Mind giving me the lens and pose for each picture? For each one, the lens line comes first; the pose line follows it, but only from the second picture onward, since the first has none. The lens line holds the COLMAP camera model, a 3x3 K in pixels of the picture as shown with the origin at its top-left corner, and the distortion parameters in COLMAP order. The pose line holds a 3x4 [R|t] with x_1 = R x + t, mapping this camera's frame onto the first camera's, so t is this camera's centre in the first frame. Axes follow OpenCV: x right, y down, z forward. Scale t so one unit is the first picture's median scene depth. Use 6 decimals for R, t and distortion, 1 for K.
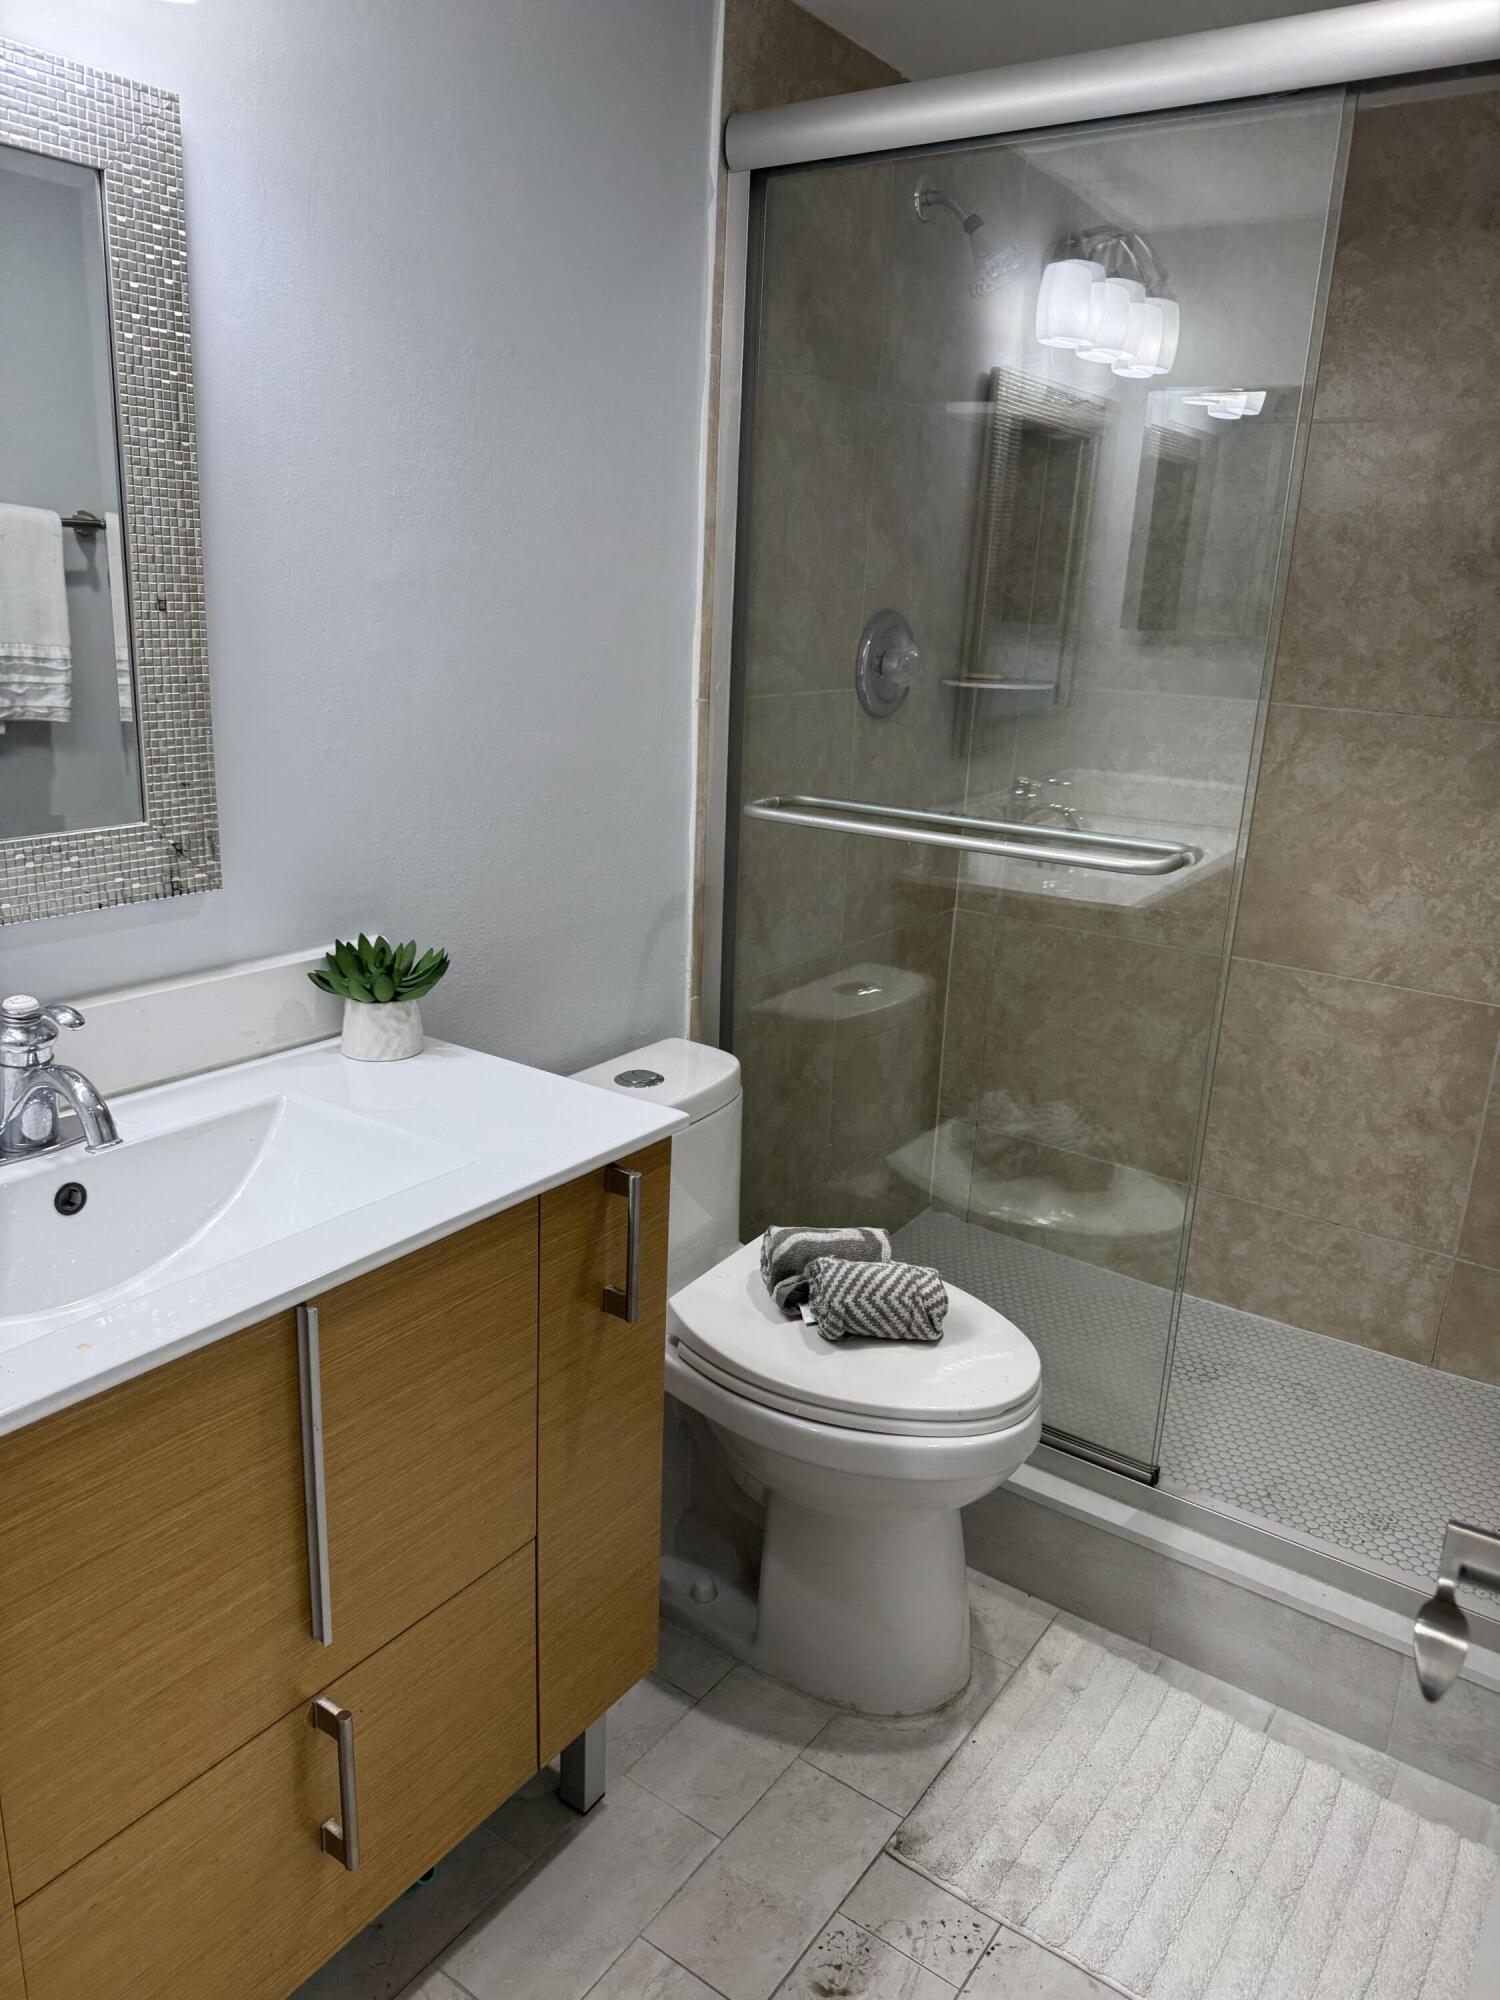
lens RADIAL K [[1437.1, 0, 746.4], [0, 1437.1, 1006.2], [0, 0, 1]] dist [0.054226, -0.057055]
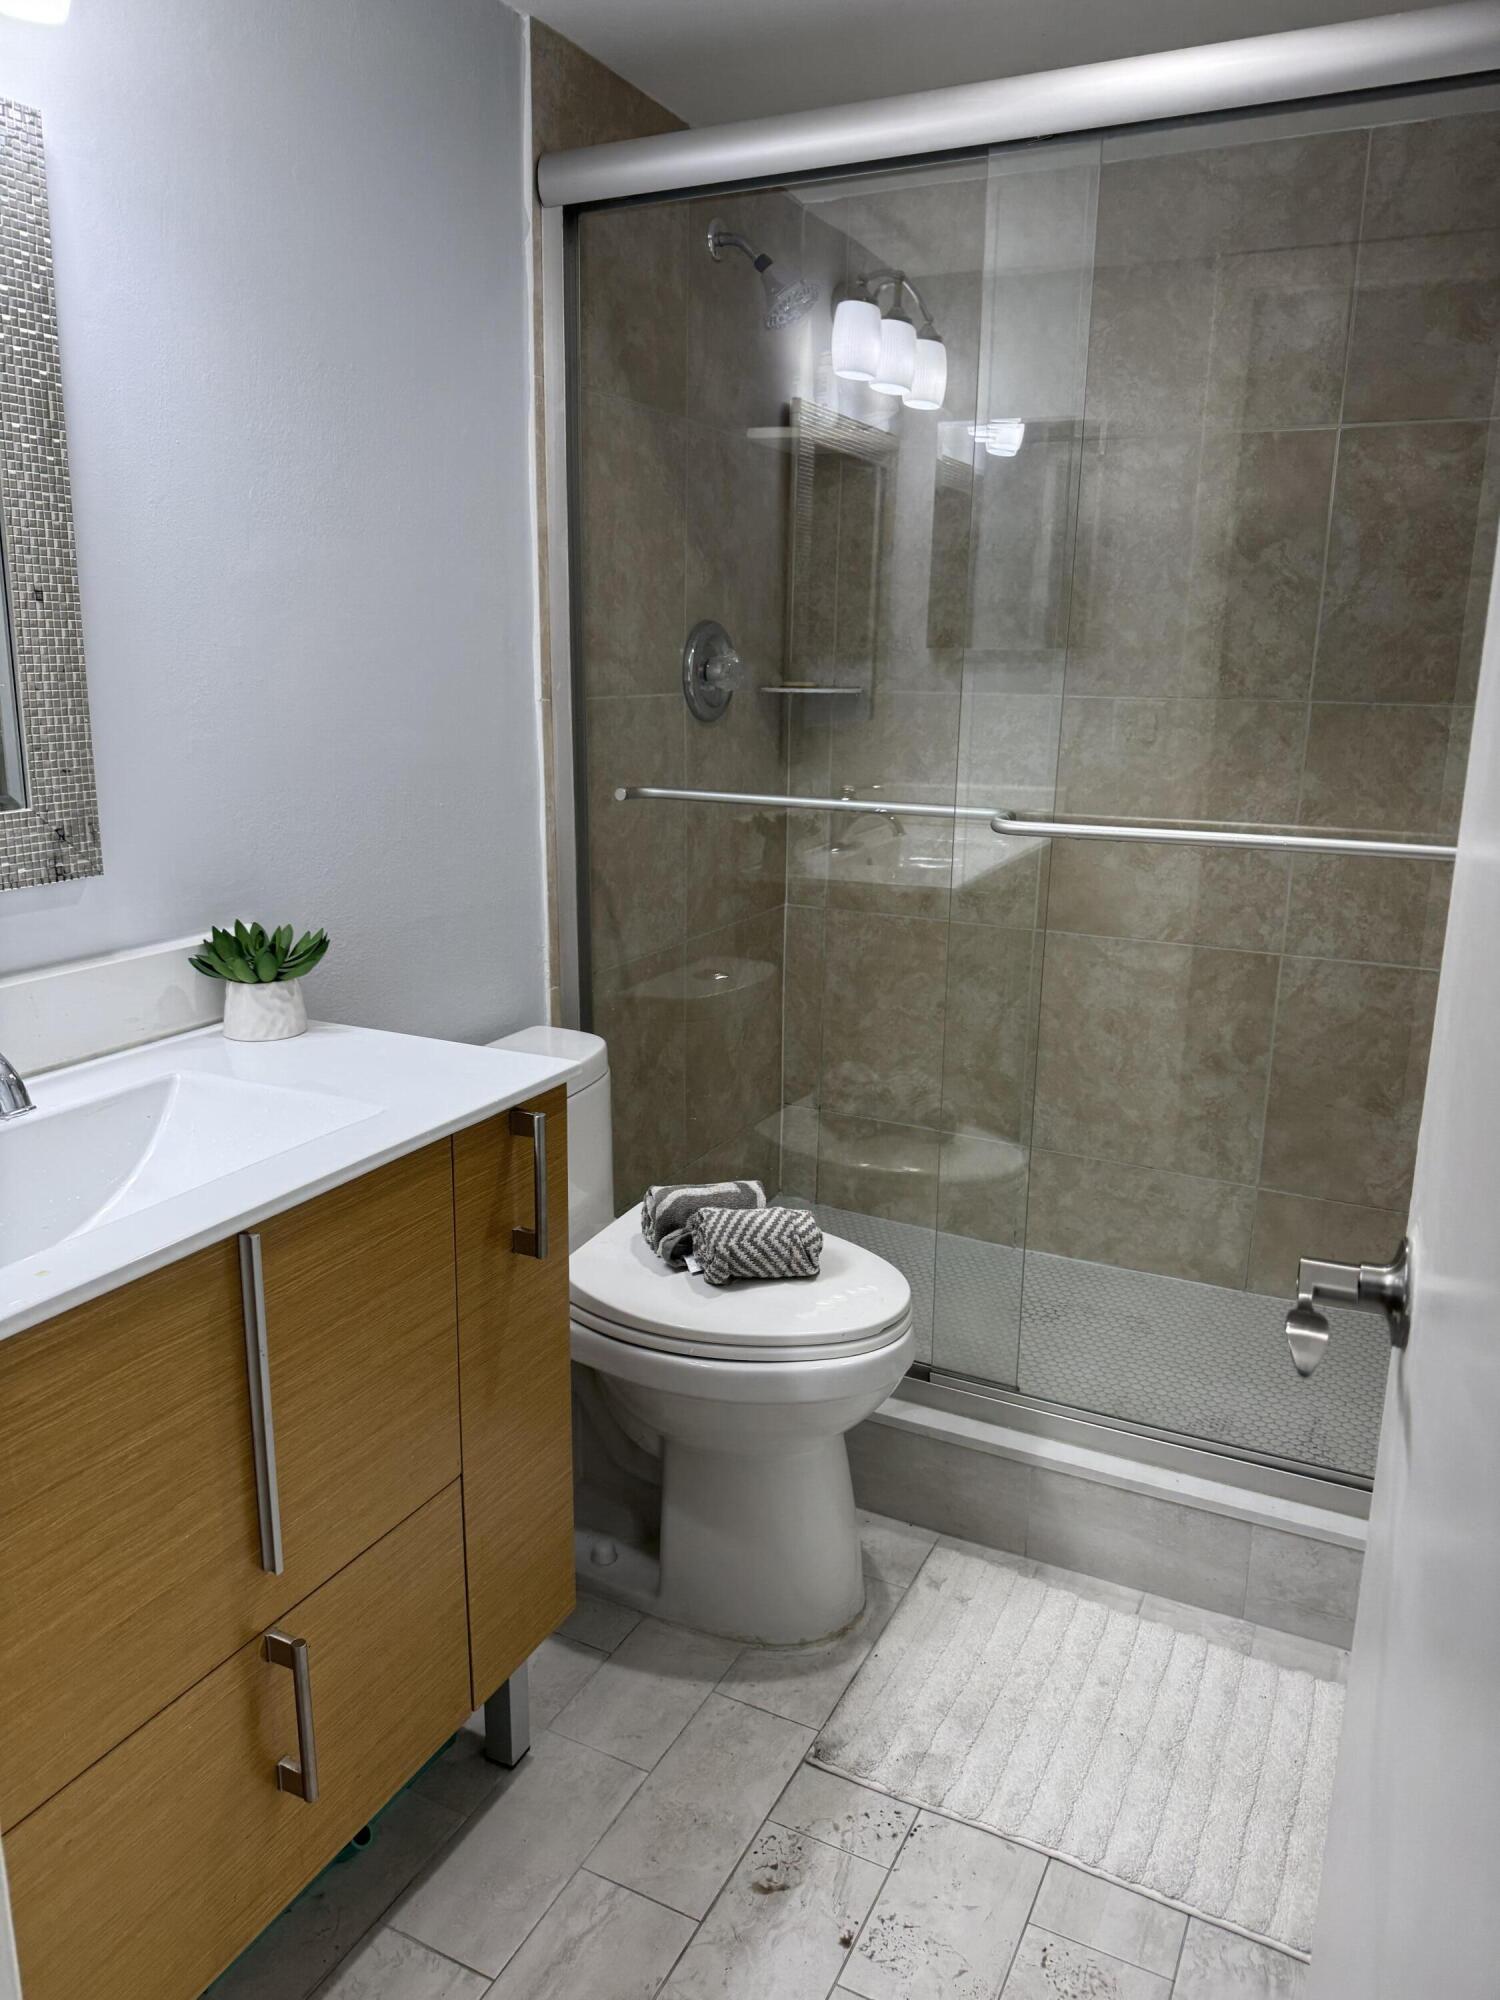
lens RADIAL K [[1437.1, 0, 742.4], [0, 1437.1, 1002.4], [0, 0, 1]] dist [0.054226, -0.057055]
pose [[0.988314, -0.064817, 0.137965, -0.054244], [0.071169, 0.996596, -0.041611, 0.069501], [-0.134798, 0.050944, 0.989563, -0.055774]]
